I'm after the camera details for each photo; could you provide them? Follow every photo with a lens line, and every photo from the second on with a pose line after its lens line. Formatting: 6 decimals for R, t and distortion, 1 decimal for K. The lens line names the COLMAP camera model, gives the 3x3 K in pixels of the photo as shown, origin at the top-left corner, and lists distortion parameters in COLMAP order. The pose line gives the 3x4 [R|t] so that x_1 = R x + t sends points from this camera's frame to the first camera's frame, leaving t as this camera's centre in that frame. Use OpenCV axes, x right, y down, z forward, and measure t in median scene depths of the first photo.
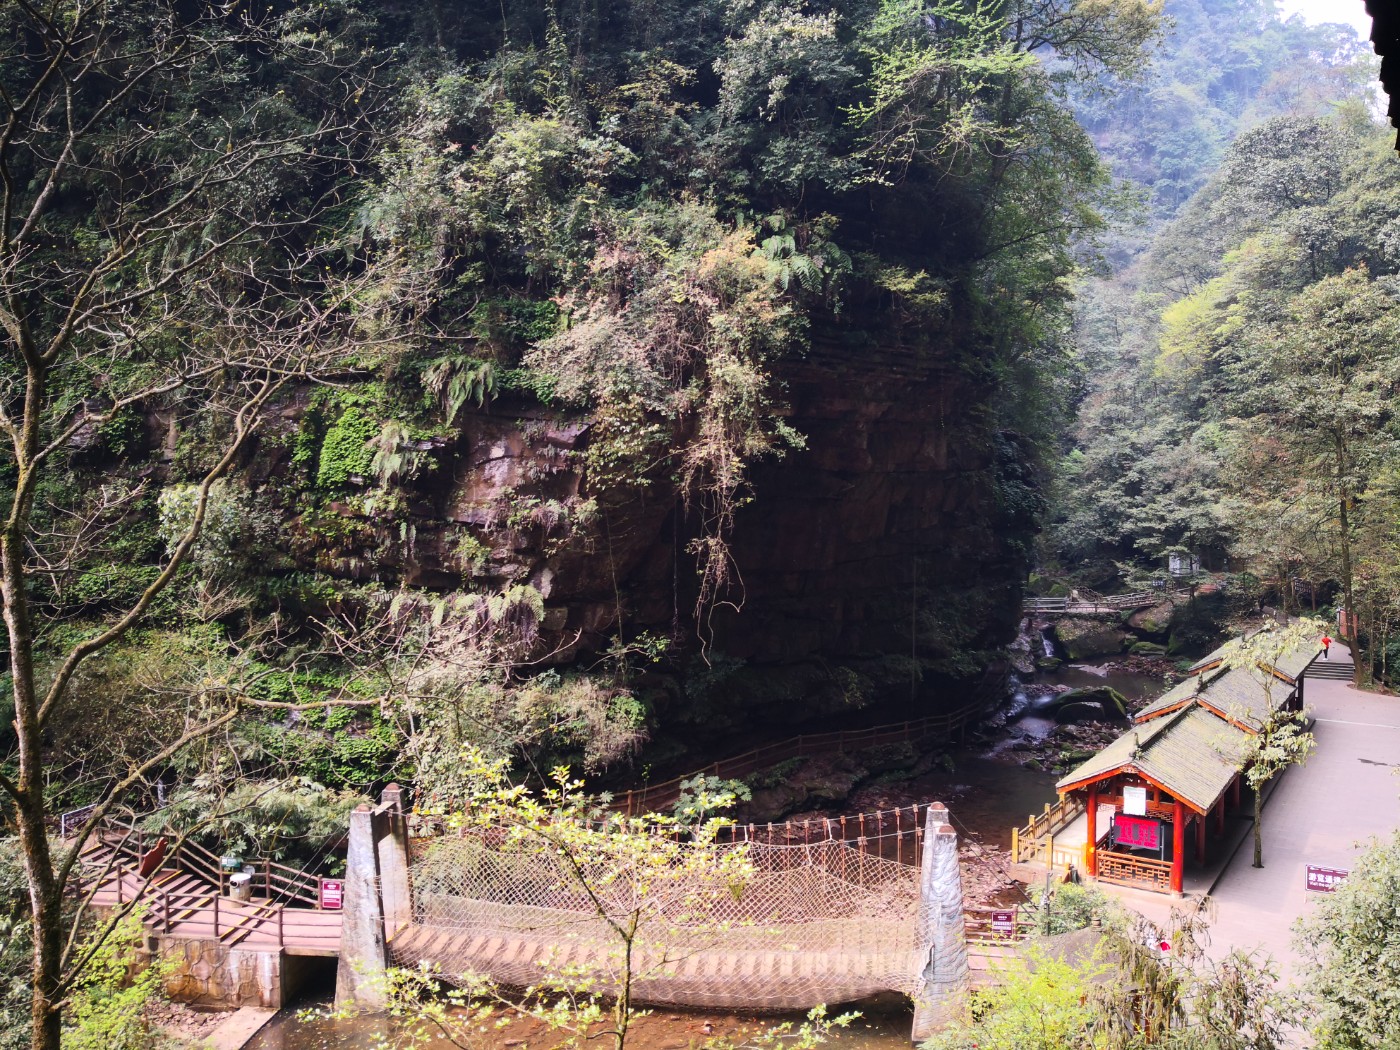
lens RADIAL K [[1136.5, 0, 705.7], [0, 1136.5, 523.7], [0, 0, 1]] dist [0.032639, -0.068903]
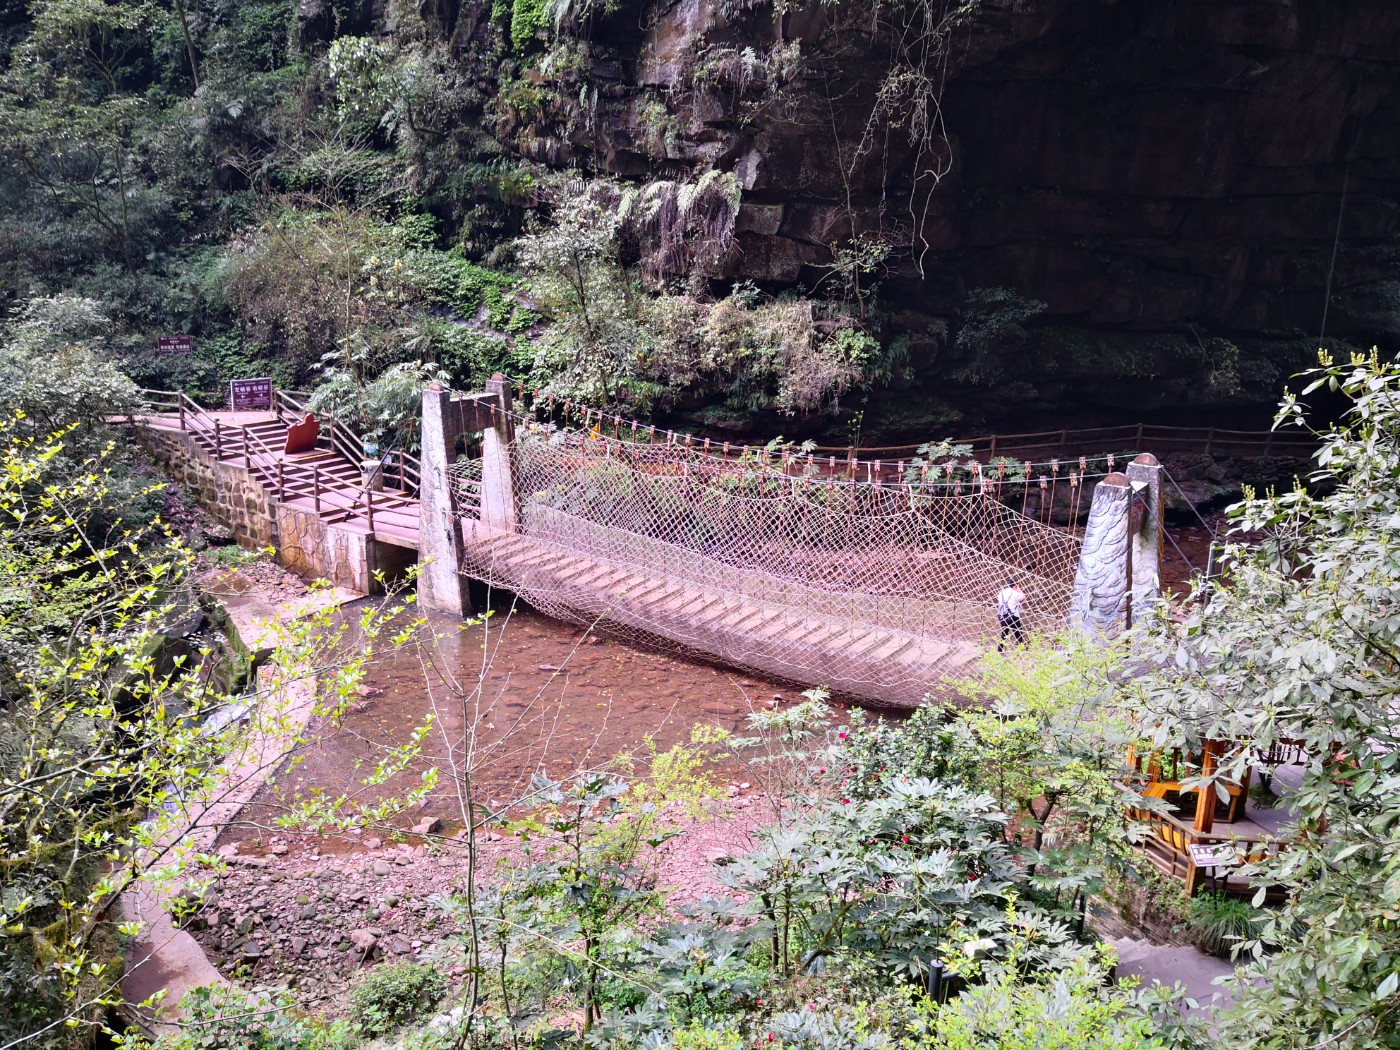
lens RADIAL K [[1155.0, 0, 697.2], [0, 1155.0, 520.7], [0, 0, 1]] dist [0.049514, -0.101236]
pose [[0.889023, 0.133796, -0.437877, 0.212669], [-0.037408, 0.974379, 0.221778, 0.113966], [0.456331, -0.180785, 0.871251, 0.240224]]
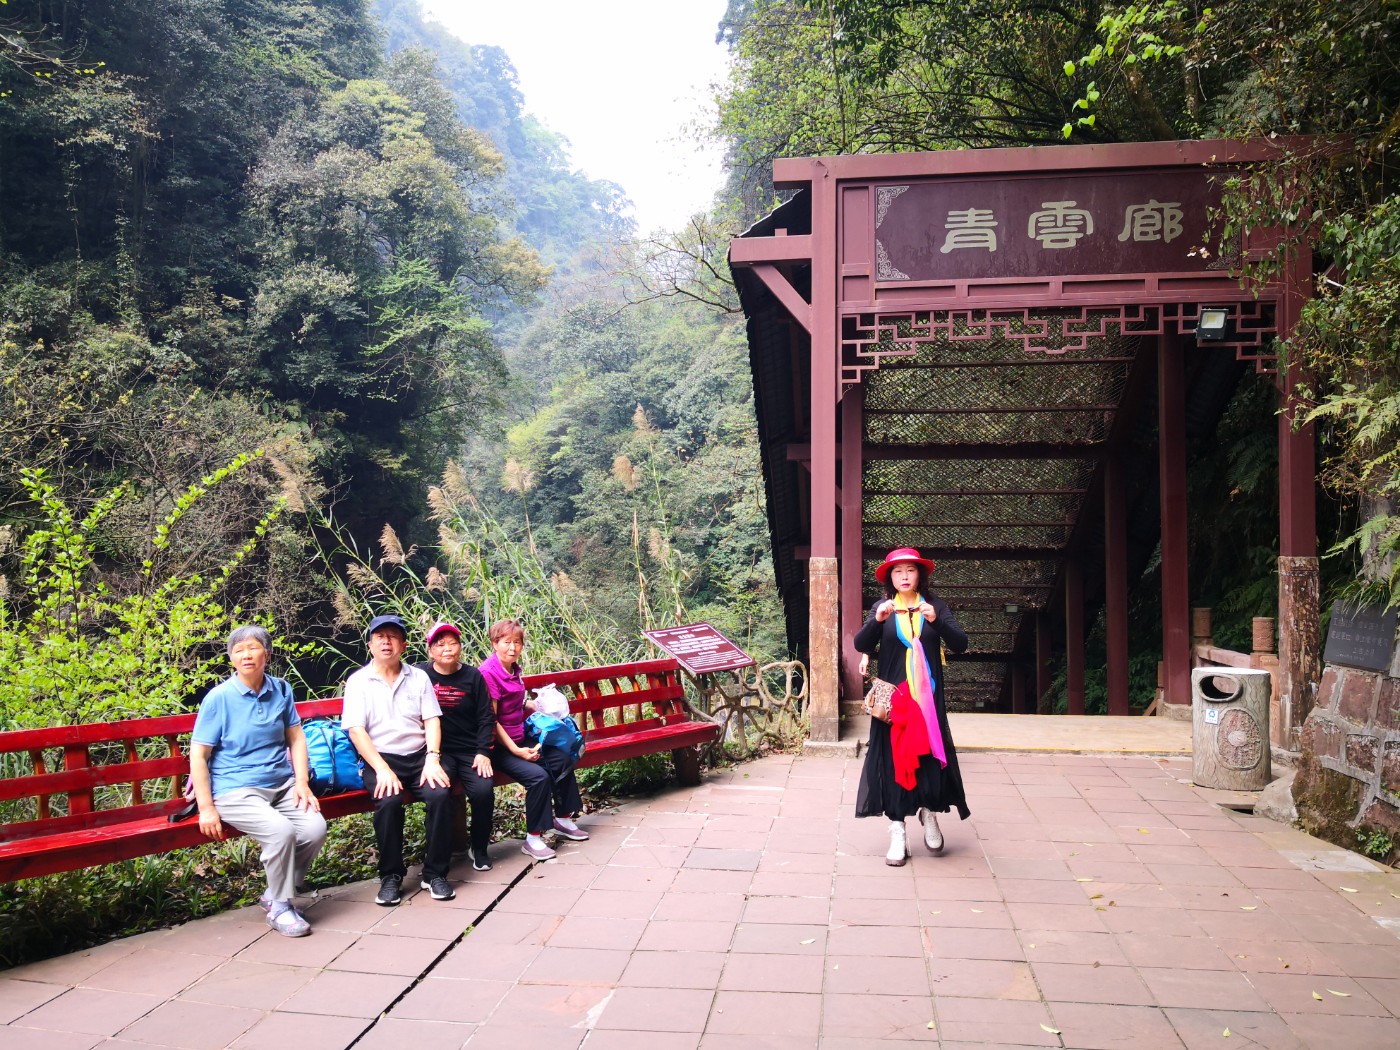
lens RADIAL K [[1122.3, 0, 700.0], [0, 1122.3, 525.0], [0, 0, 1]] dist [-0.004174, -0.008481]
pose [[0.831315, 0.007233, 0.555755, -0.272021], [0.022383, 0.998669, -0.046478, -0.067297], [-0.555351, 0.051077, 0.830046, -0.324204]]
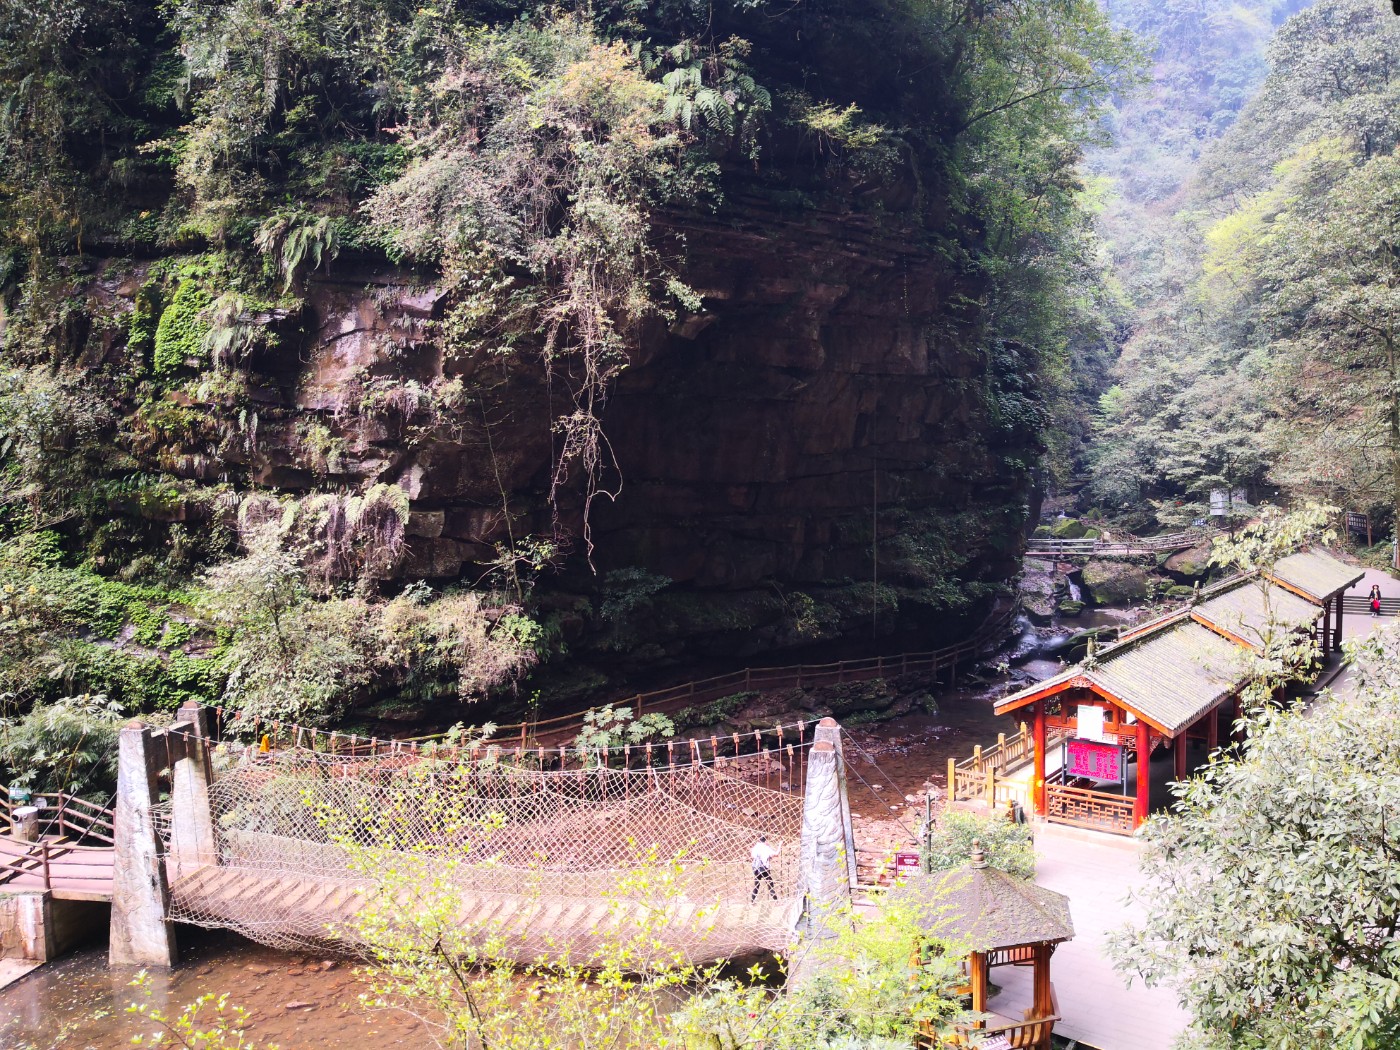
lens RADIAL K [[1136.5, 0, 705.7], [0, 1136.5, 523.7], [0, 0, 1]] dist [0.032639, -0.068903]
pose [[0.998315, -0.010674, -0.057046, 0.129416], [0.011885, 0.999710, 0.020932, 0.069610], [0.056806, -0.021575, 0.998152, 0.151410]]
